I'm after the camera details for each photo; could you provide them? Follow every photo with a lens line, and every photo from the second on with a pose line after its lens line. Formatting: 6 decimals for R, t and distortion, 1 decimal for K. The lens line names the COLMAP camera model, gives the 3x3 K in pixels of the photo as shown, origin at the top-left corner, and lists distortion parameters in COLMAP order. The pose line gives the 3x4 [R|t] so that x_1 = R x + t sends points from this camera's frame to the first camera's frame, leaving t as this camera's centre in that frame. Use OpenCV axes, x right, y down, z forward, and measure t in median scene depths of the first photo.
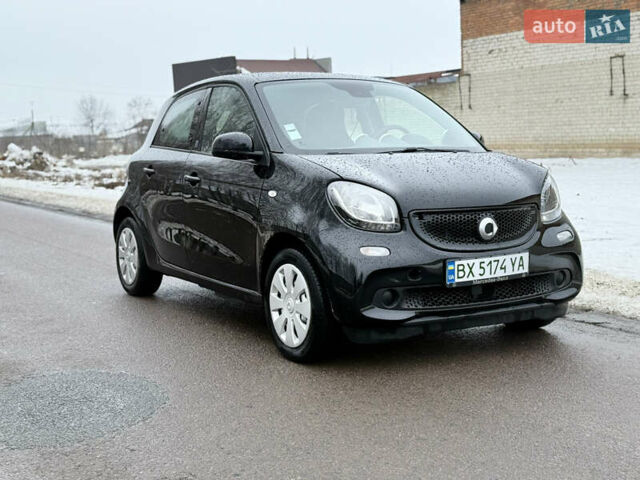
lens RADIAL K [[909.0, 0, 320.0], [0, 909.0, 240.0], [0, 0, 1]] dist [0.119047, -0.022725]
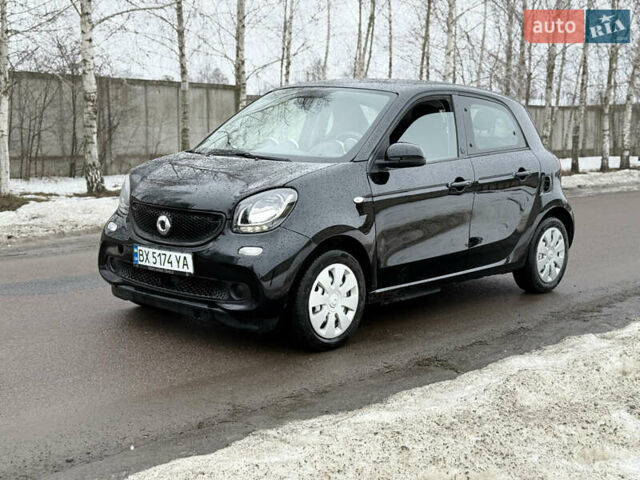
lens RADIAL K [[909.0, 0, 320.0], [0, 909.0, 240.0], [0, 0, 1]] dist [0.119047, -0.022725]
pose [[0.303025, 0.155756, -0.940168, 1.323508], [-0.127905, 0.984274, 0.121838, -0.158812], [0.944360, 0.083332, 0.318182, 0.824268]]
